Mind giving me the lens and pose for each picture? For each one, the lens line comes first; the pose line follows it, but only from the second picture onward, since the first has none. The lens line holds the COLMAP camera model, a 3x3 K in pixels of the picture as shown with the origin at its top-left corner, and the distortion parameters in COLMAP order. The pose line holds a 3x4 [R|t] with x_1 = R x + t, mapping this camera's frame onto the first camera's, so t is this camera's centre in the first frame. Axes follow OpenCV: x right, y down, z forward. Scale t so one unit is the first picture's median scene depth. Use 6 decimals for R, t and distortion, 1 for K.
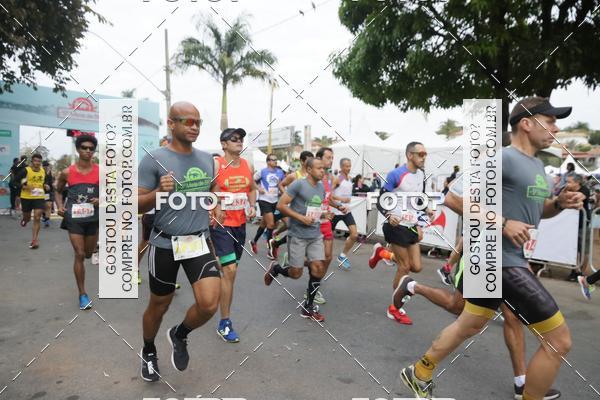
lens RADIAL K [[410.4, 0, 301.8], [0, 410.4, 196.1], [0, 0, 1]] dist [-0.000913, 0.003799]
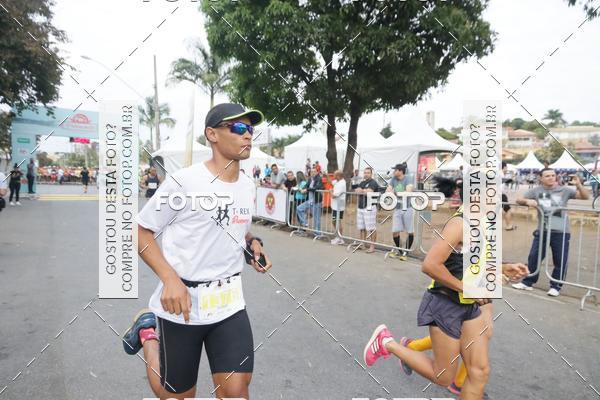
lens RADIAL K [[399.7, 0, 300.2], [0, 399.7, 197.1], [0, 0, 1]] dist [0.003452, 0.001359]
pose [[0.994924, 0.009548, -0.100173, 0.432210], [-0.007663, 0.999787, 0.019184, 0.012685], [0.100335, -0.018319, 0.994785, -0.350264]]
